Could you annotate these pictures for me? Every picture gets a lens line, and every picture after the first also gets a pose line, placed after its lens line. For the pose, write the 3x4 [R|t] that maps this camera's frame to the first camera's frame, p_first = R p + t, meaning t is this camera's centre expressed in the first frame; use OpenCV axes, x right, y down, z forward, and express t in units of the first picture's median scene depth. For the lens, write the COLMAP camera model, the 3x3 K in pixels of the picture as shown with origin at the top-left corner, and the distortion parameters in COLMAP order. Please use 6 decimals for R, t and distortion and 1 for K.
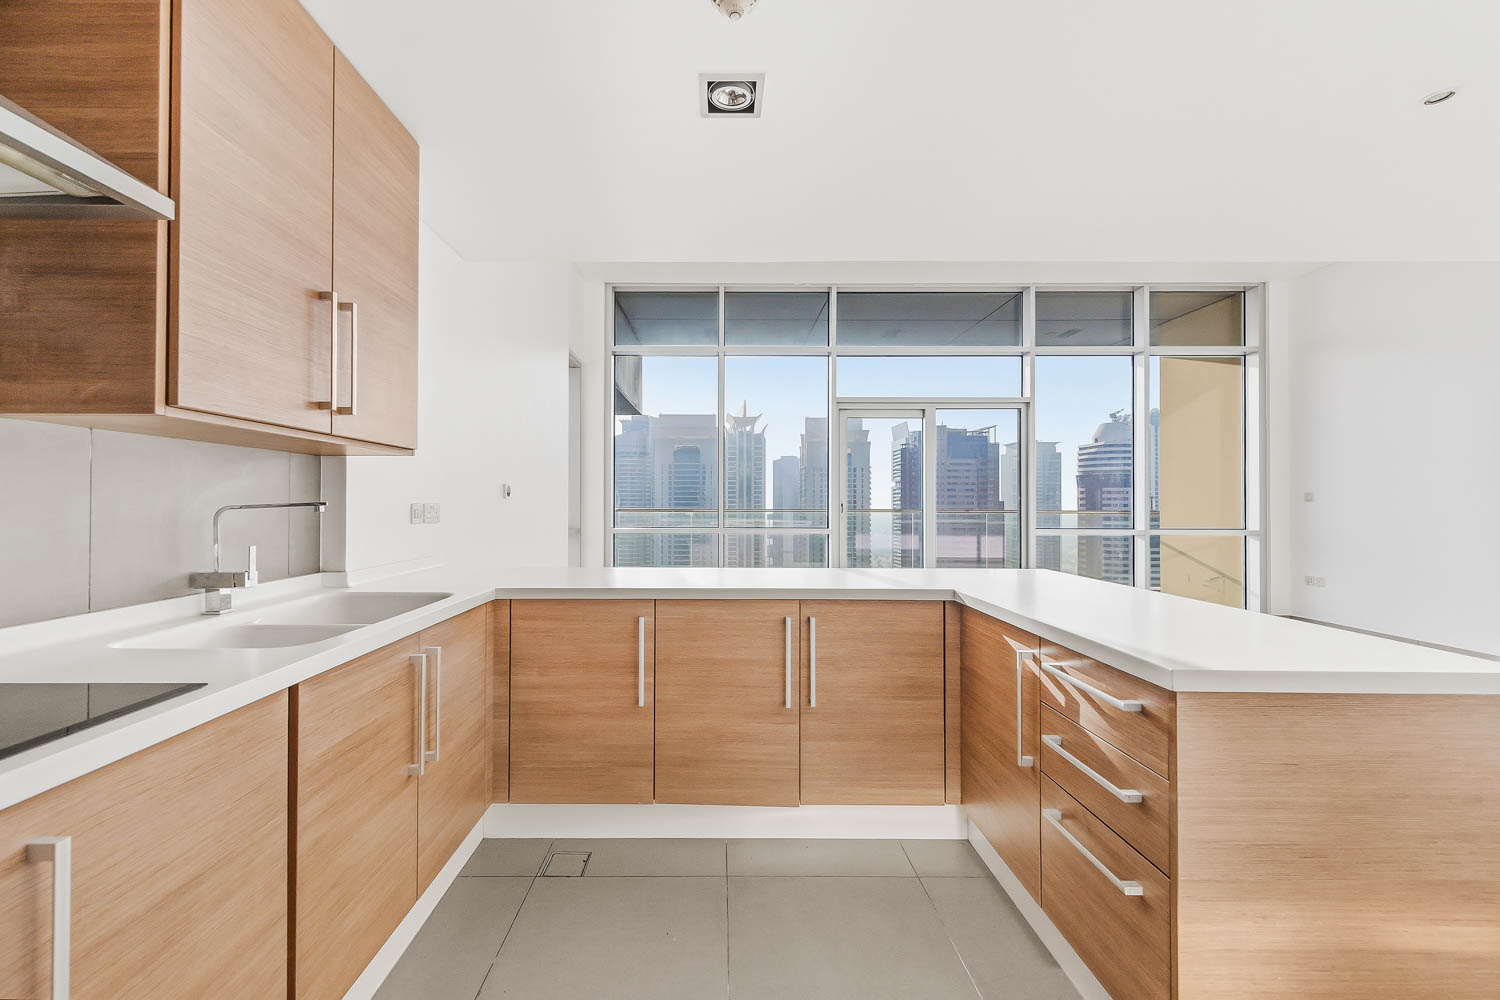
lens RADIAL K [[604.8, 0, 733.1], [0, 604.8, 499.7], [0, 0, 1]] dist [0.001229, 0.000074]
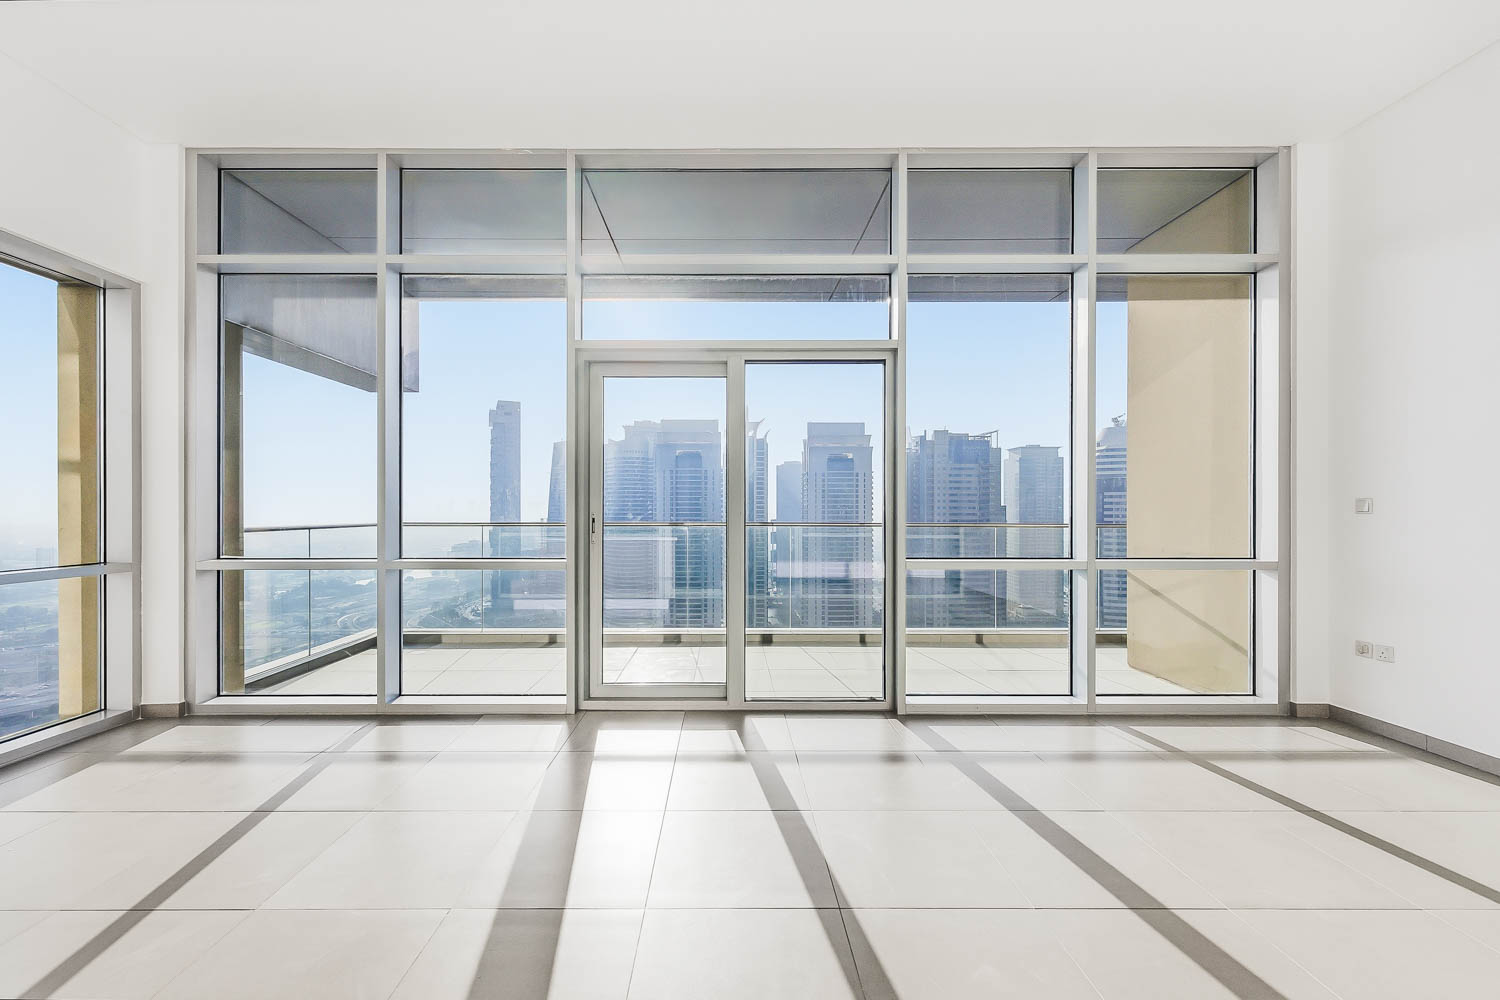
lens RADIAL K [[602.7, 0, 747.6], [0, 602.7, 511.1], [0, 0, 1]] dist [0.012868, 0.000009]
pose [[0.999887, -0.002657, 0.014772, 0.325141], [0.002506, 0.999945, 0.010223, -0.006449], [-0.014798, -0.010184, 0.999839, 0.393050]]
